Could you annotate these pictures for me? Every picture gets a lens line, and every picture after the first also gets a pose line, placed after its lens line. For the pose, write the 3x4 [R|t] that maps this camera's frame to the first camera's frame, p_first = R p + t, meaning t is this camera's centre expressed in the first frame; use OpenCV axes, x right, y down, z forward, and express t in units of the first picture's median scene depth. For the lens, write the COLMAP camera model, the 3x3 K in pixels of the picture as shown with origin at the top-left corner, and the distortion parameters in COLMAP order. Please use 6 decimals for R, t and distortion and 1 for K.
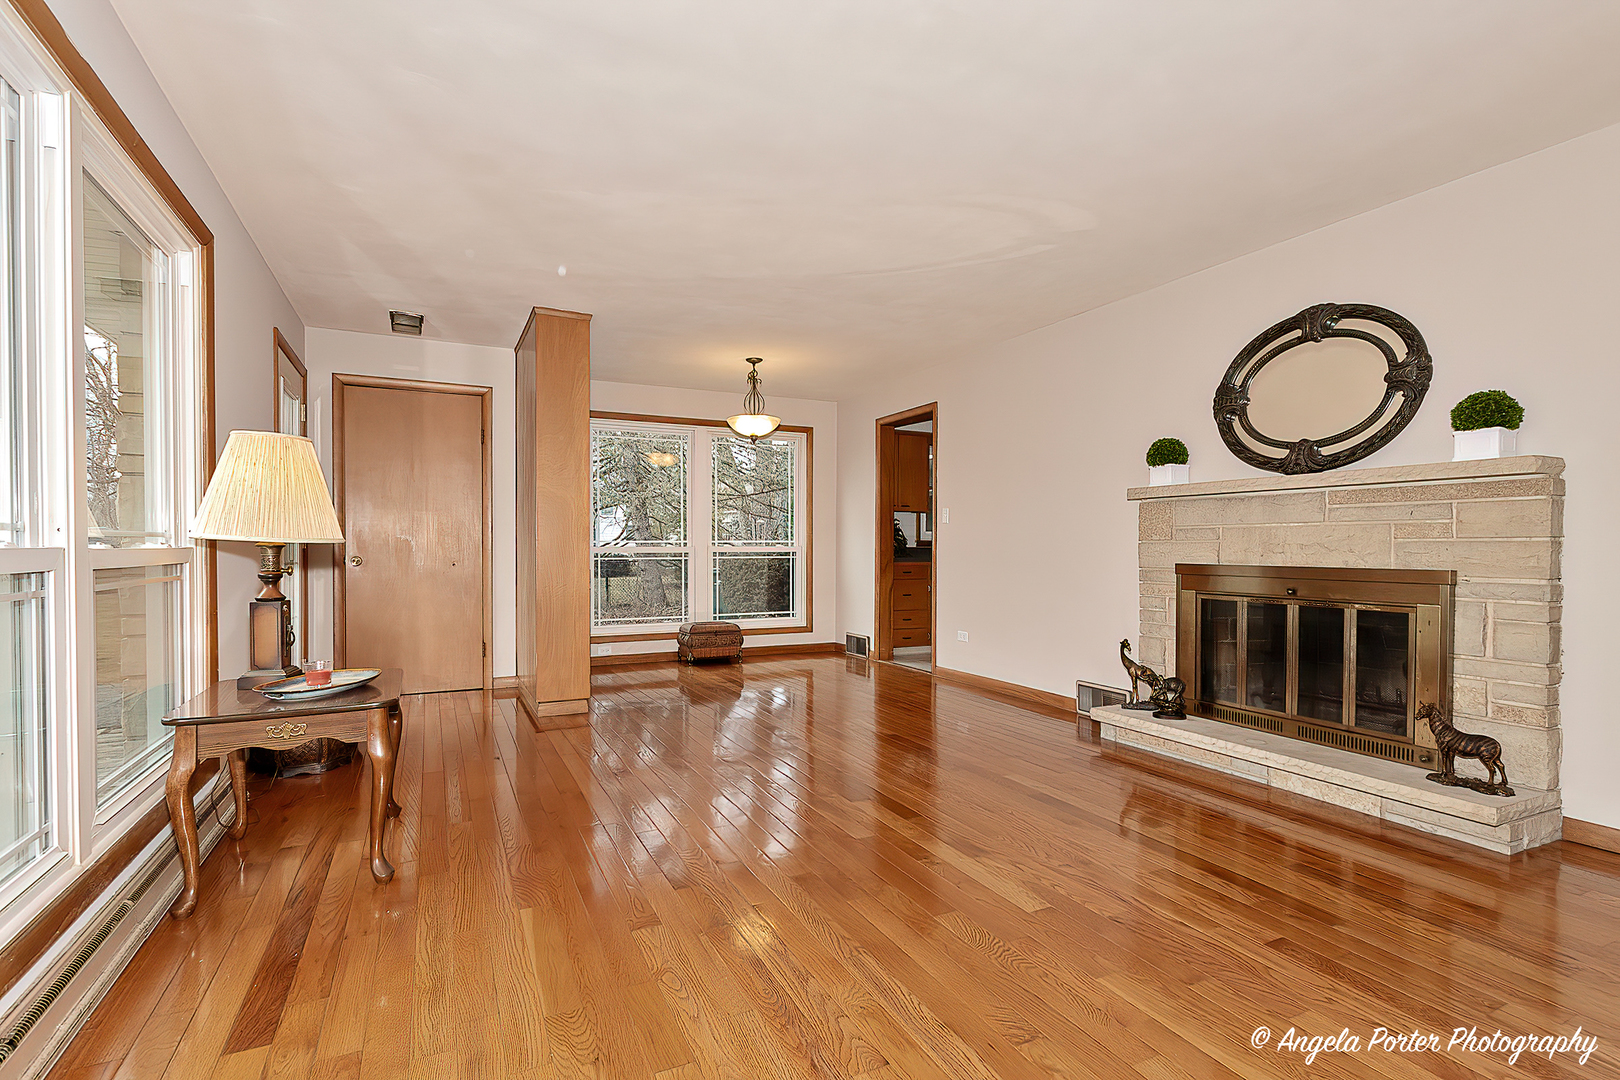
lens RADIAL K [[747.5, 0, 815.8], [0, 747.5, 555.7], [0, 0, 1]] dist [0.001991, 0.000252]
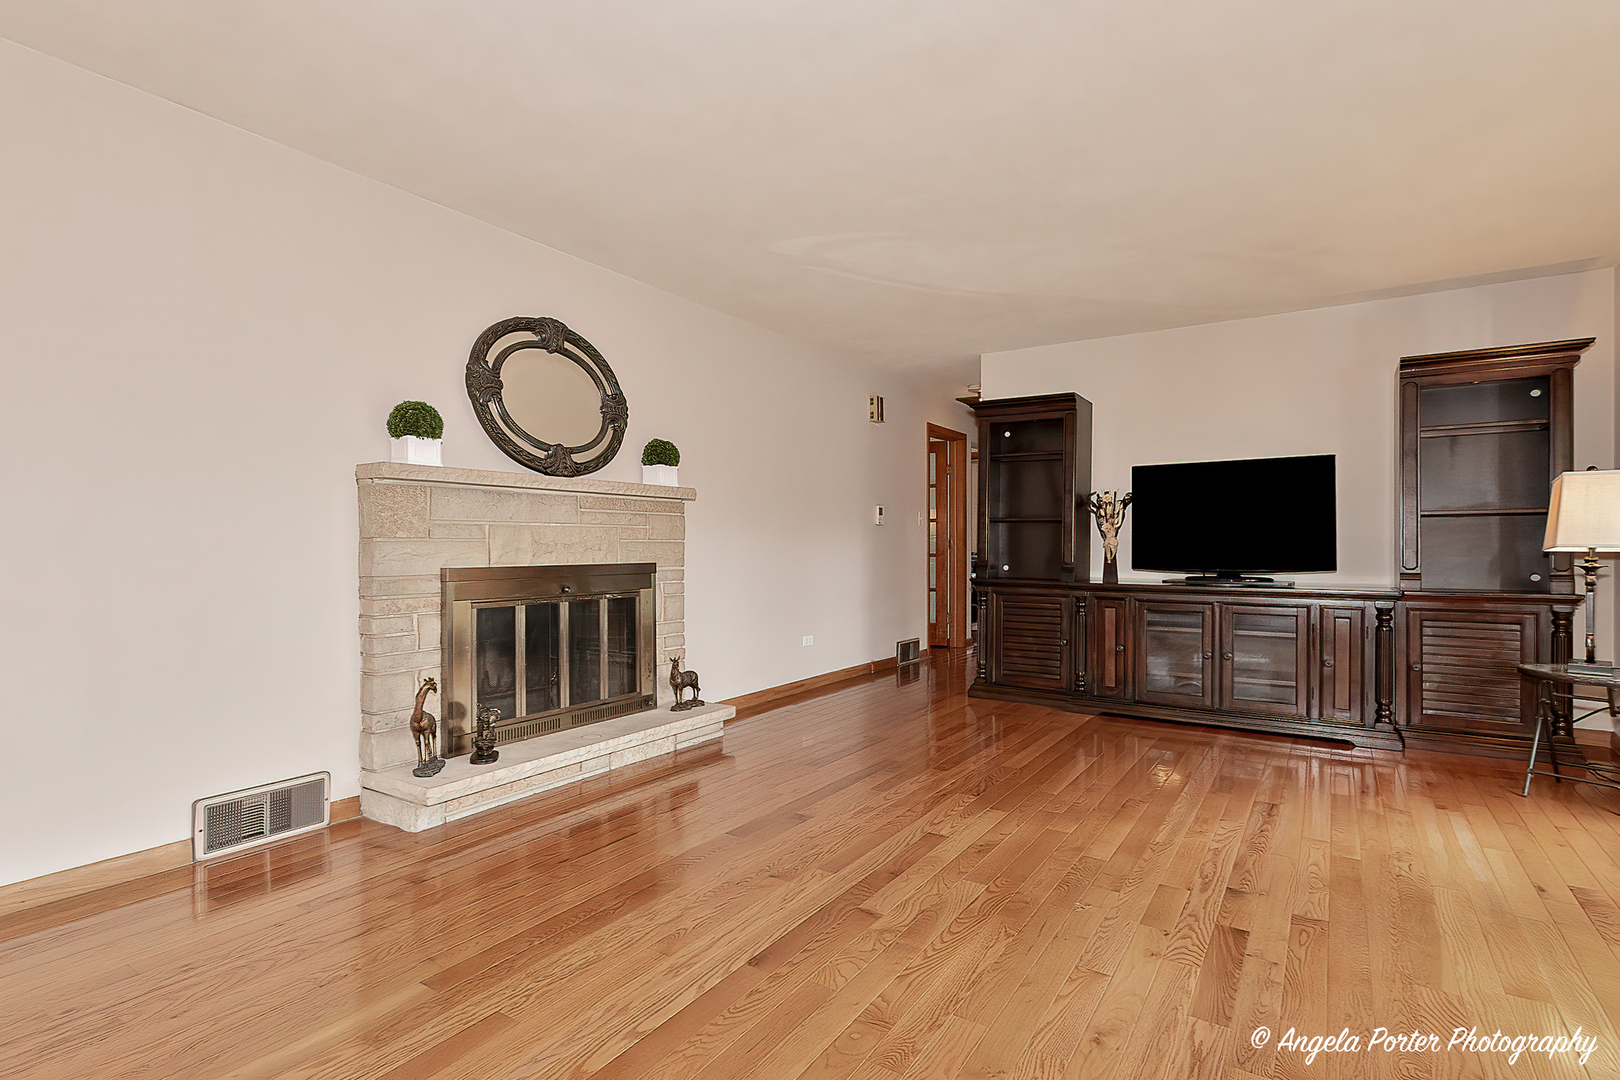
lens RADIAL K [[789.9, 0, 810.2], [0, 789.9, 550.4], [0, 0, 1]] dist [0.007094, 0.000275]
pose [[-0.498924, -0.003284, 0.866639, -0.495305], [0.014233, 0.999827, 0.011982, -0.014311], [-0.866529, 0.018313, -0.498791, 1.281348]]
